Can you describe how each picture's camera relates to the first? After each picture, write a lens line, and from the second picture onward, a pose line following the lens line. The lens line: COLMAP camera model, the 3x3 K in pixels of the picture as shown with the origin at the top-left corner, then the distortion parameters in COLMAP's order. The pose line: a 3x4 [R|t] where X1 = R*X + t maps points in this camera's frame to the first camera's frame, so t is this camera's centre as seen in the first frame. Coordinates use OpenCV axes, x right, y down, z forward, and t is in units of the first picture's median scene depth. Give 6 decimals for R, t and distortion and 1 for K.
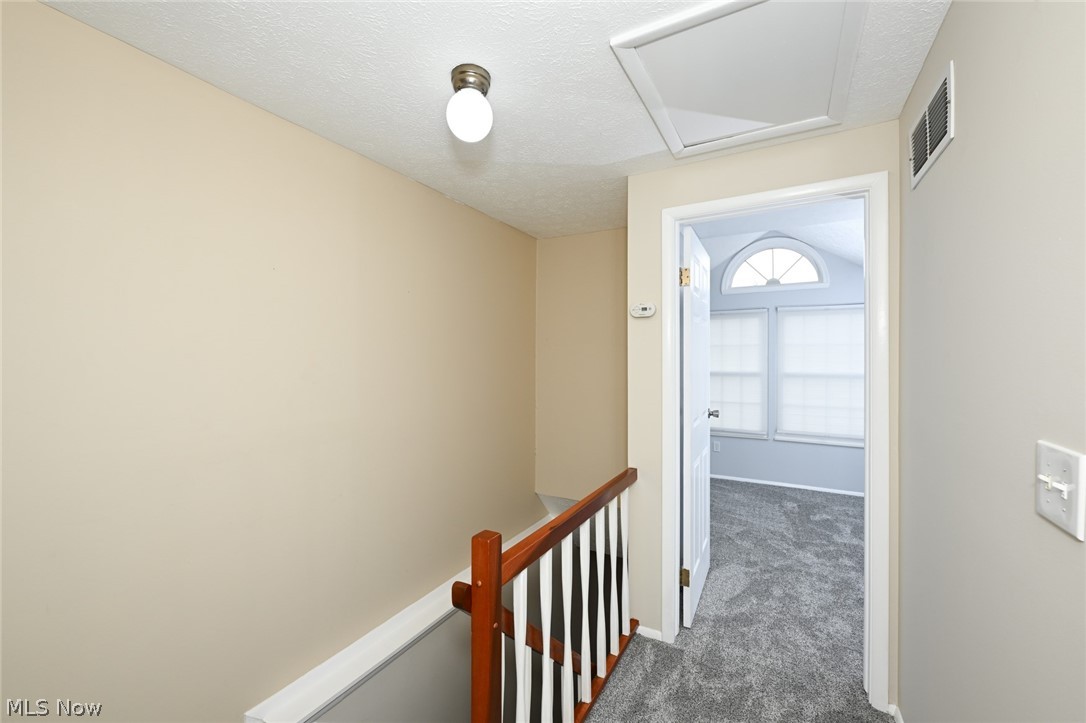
lens RADIAL K [[437.3, 0, 538.2], [0, 437.3, 358.3], [0, 0, 1]] dist [-0.000372, -0.000081]
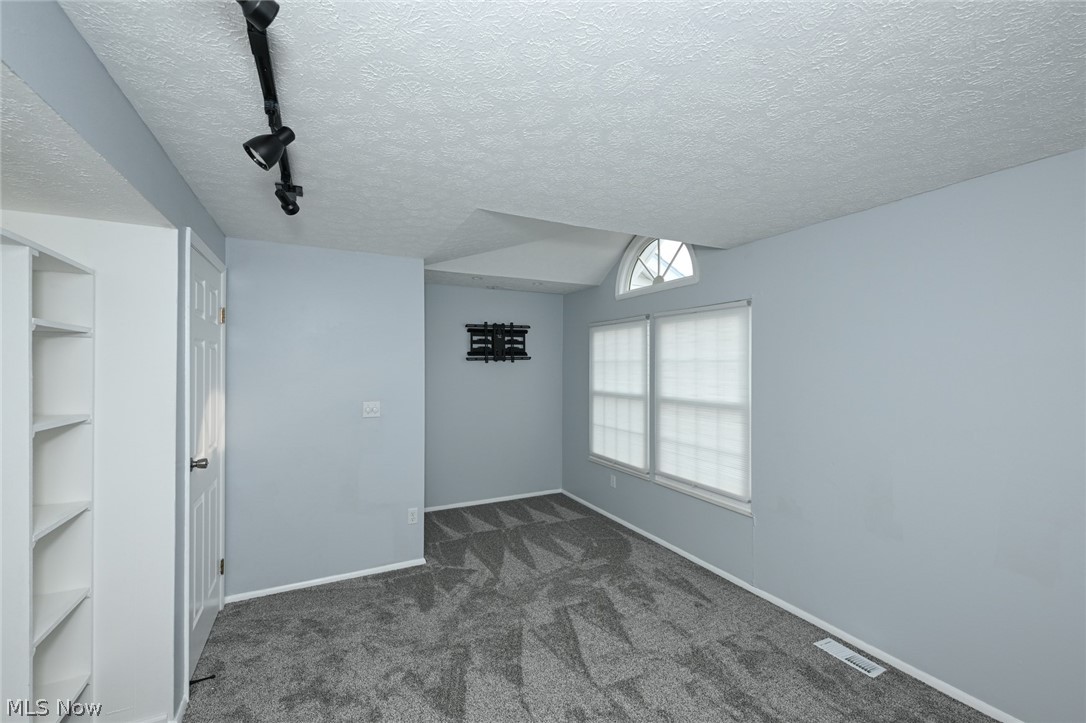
lens RADIAL K [[447.5, 0, 543.0], [0, 447.5, 361.5], [0, 0, 1]] dist [-0.001595, -0.000133]
pose [[0.828251, -0.004689, -0.560338, 0.823047], [-0.002421, 0.999926, -0.011946, -0.019291], [0.560353, 0.011251, 0.828178, 0.228288]]
